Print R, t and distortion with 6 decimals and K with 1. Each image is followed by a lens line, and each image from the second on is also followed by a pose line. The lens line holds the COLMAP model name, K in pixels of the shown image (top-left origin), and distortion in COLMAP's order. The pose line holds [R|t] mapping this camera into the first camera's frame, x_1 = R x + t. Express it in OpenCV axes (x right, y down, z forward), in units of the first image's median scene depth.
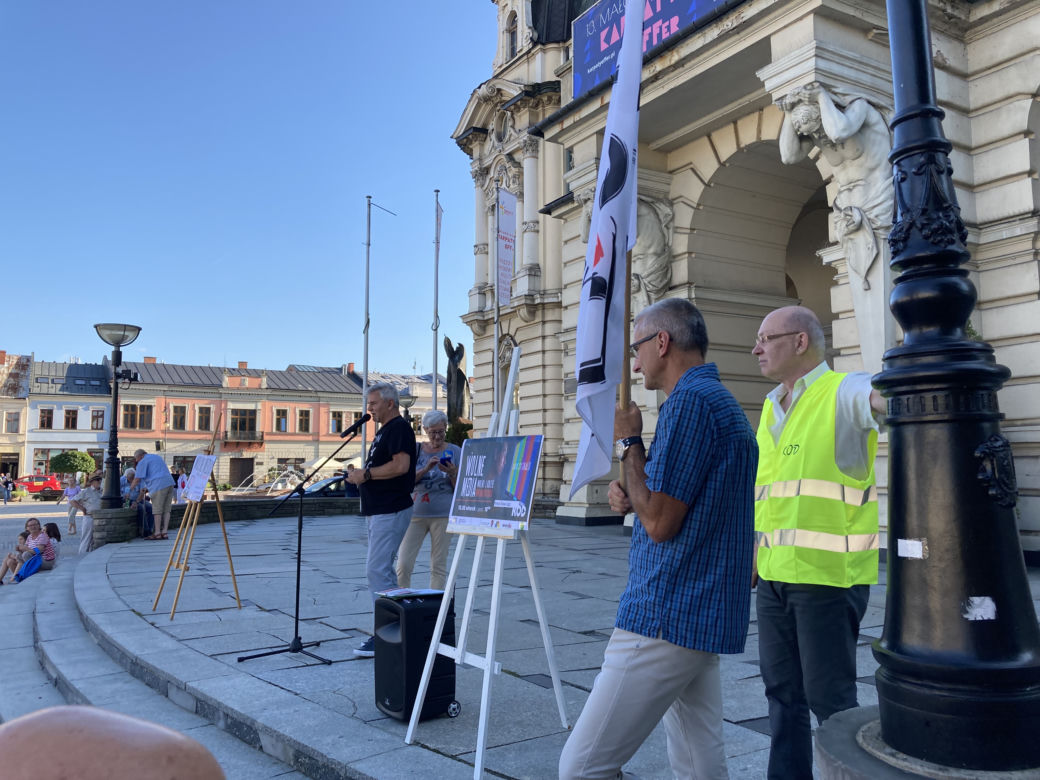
lens RADIAL K [[849.9, 0, 512.0], [0, 849.9, 386.0], [0, 0, 1]] dist [0.025495, -0.016036]
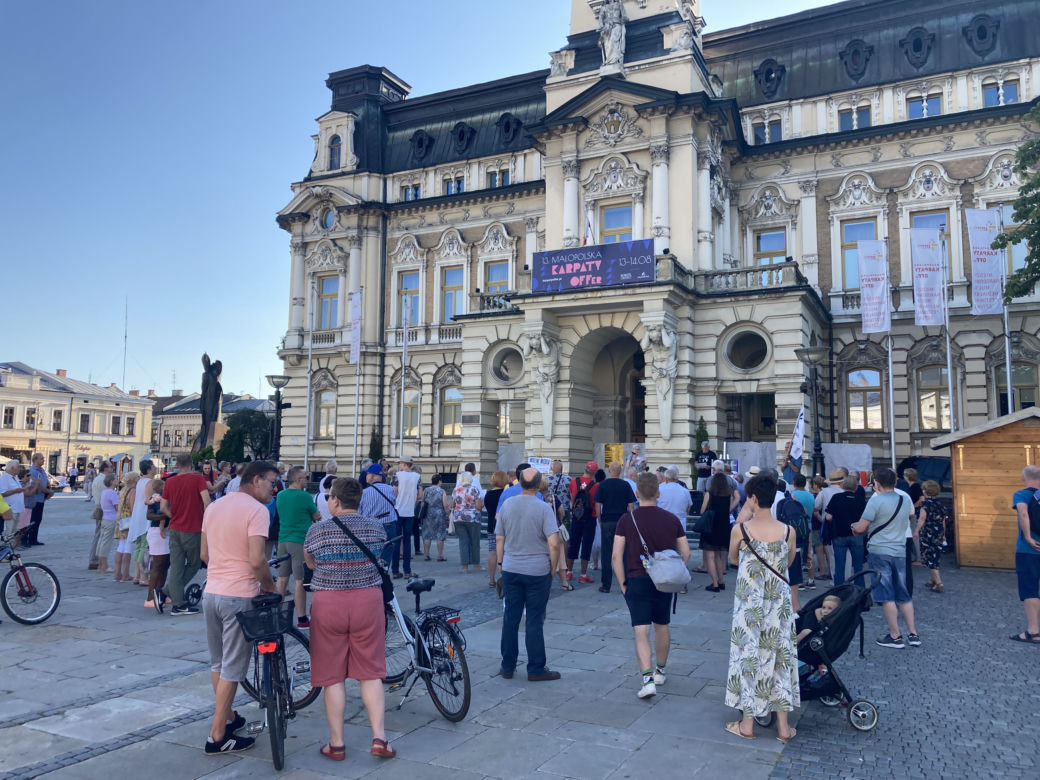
lens RADIAL K [[849.9, 0, 505.3], [0, 849.9, 391.1], [0, 0, 1]] dist [0.025495, -0.016036]
pose [[0.842969, 0.064805, 0.534045, -0.492377], [-0.068193, 0.997582, -0.013415, -0.024763], [-0.533623, -0.025109, 0.845350, -0.337061]]
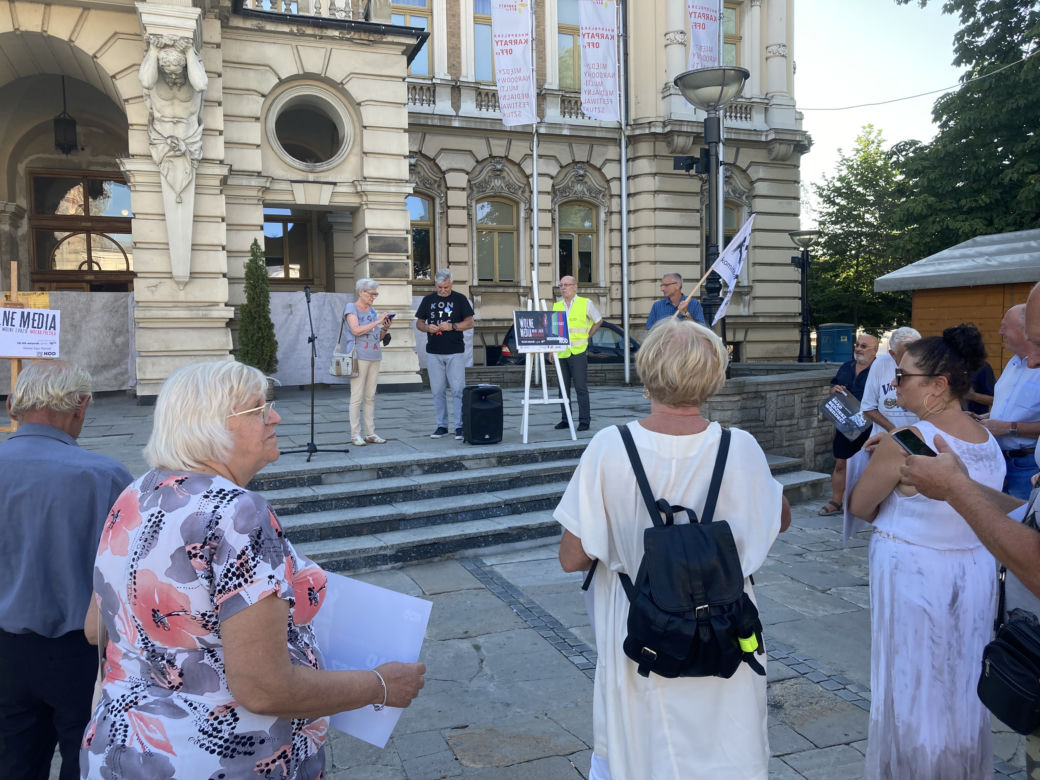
lens RADIAL K [[849.9, 0, 510.9], [0, 849.9, 386.6], [0, 0, 1]] dist [0.025495, -0.016036]
pose [[0.192537, -0.048752, 0.980078, -0.280919], [-0.083426, 0.994336, 0.065850, 0.014440], [-0.977737, -0.094442, 0.187379, 0.075493]]
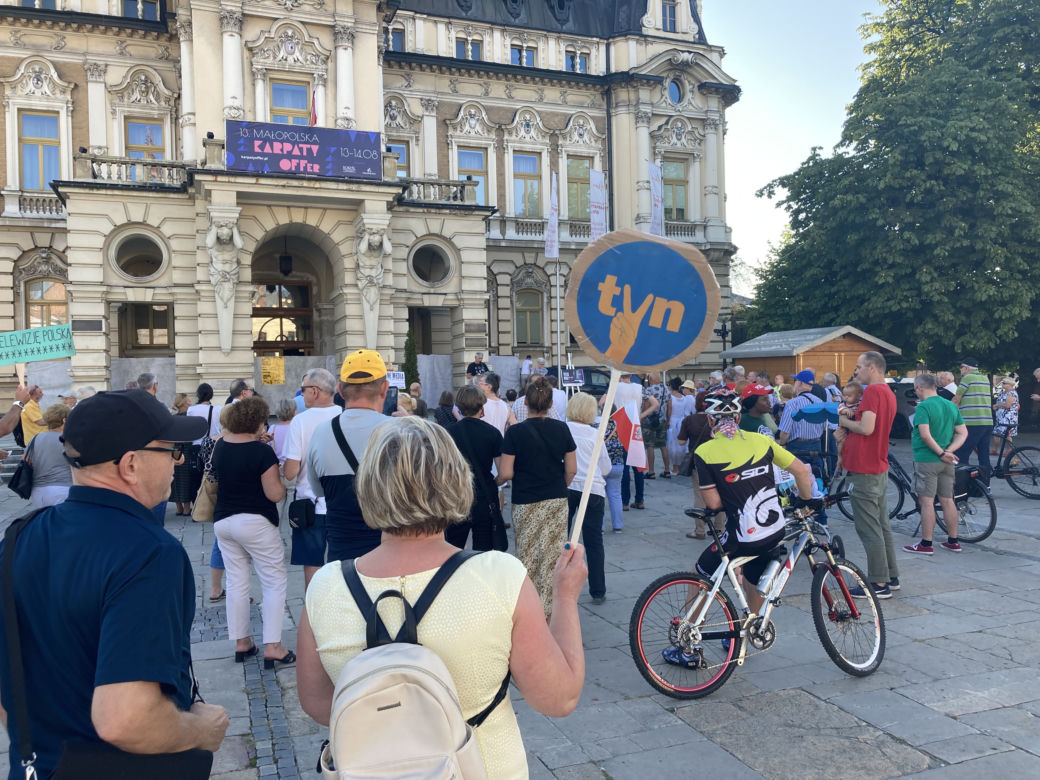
lens RADIAL K [[849.9, 0, 526.7], [0, 849.9, 400.1], [0, 0, 1]] dist [0.025495, -0.016036]
pose [[0.172021, -0.016487, 0.984955, -0.682998], [-0.076376, 0.996627, 0.030021, 0.014058], [-0.982128, -0.080391, 0.170181, 0.038523]]
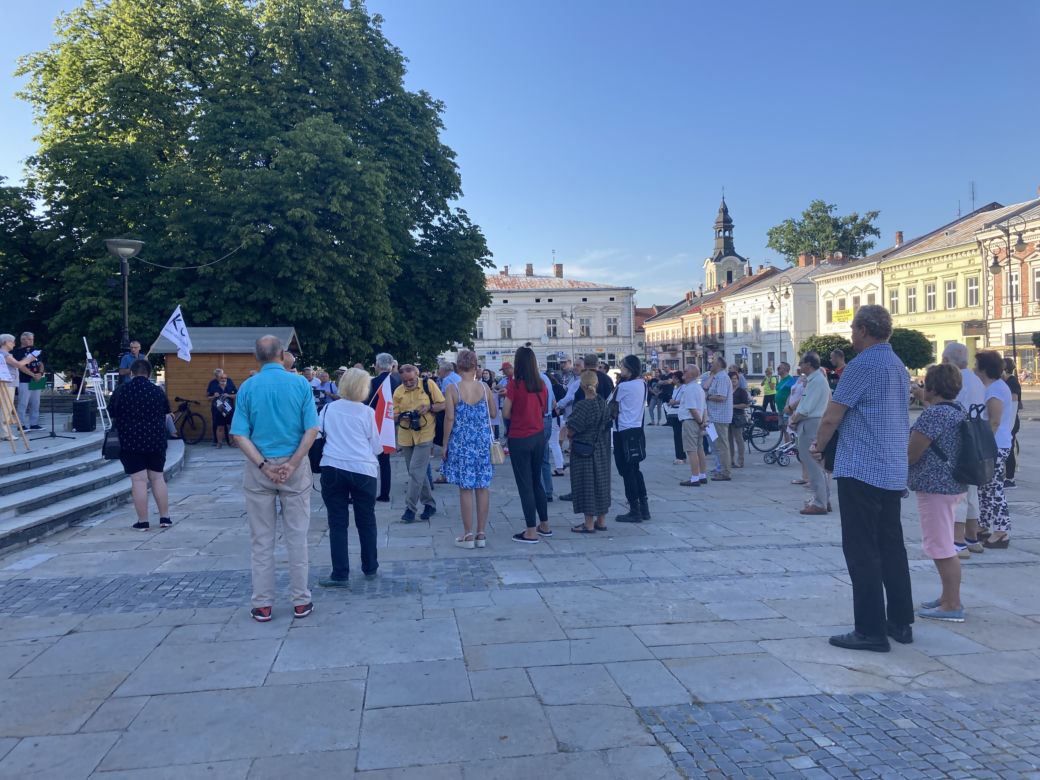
lens RADIAL K [[849.9, 0, 519.6], [0, 849.9, 387.8], [0, 0, 1]] dist [0.025495, -0.016036]
pose [[-0.920233, 0.008759, 0.391272, -0.446169], [-0.019737, 0.997439, -0.068747, 0.053814], [-0.390872, -0.070986, -0.917704, 0.492488]]
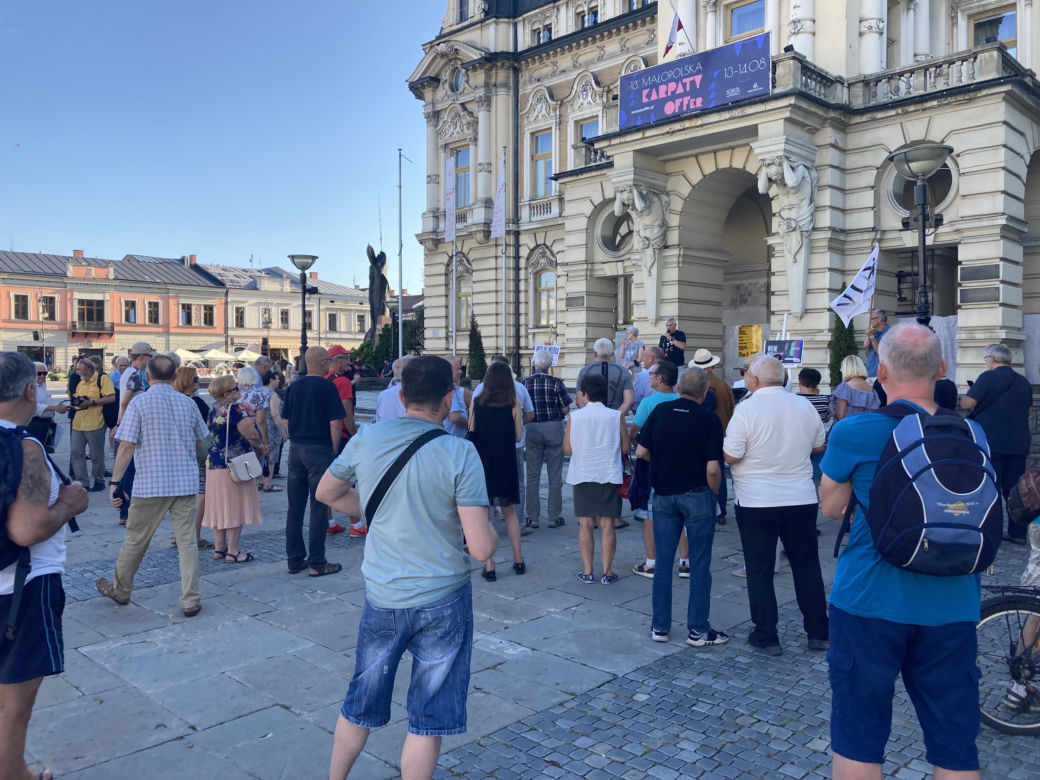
lens RADIAL K [[849.9, 0, 521.6], [0, 849.9, 386.7], [0, 0, 1]] dist [0.025495, -0.016036]
pose [[0.966876, -0.004434, 0.255210, -0.236182], [-0.027451, 0.992243, 0.121242, -0.017648], [-0.253768, -0.124232, 0.959254, -0.255445]]
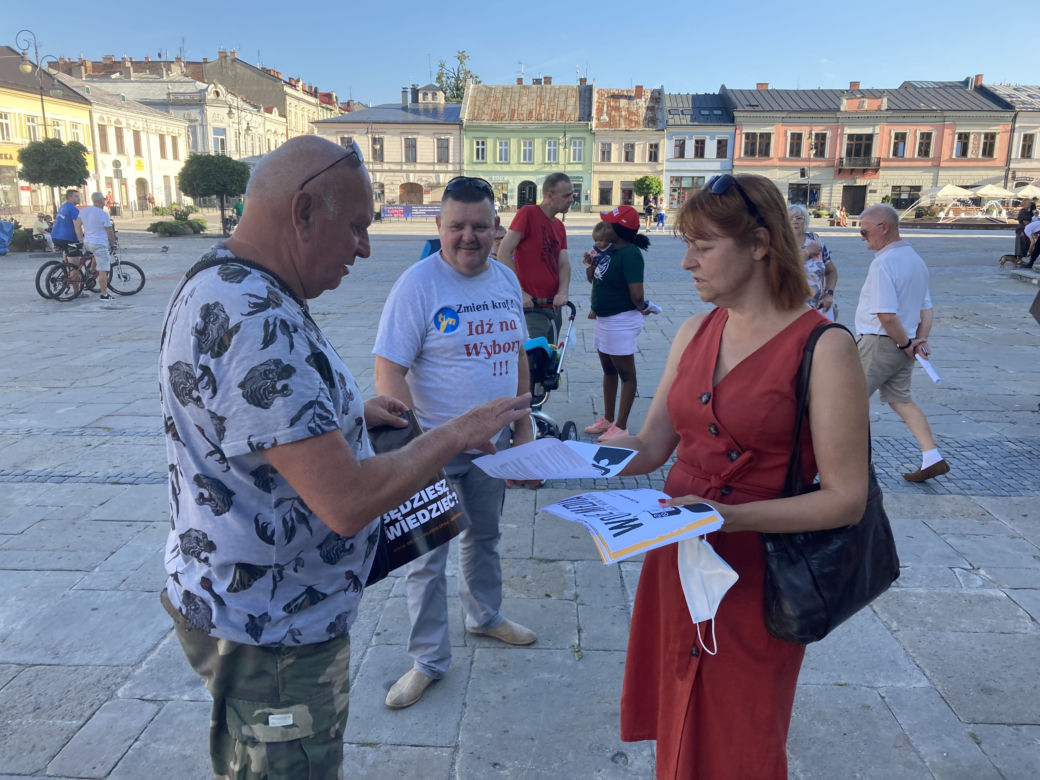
lens RADIAL K [[849.9, 0, 500.5], [0, 849.9, 387.1], [0, 0, 1]] dist [0.025495, -0.016036]
pose [[0.824720, 0.132136, -0.549889, -0.223111], [0.044845, 0.953981, 0.296496, -0.012274], [0.563761, -0.269186, 0.780841, -0.186839]]
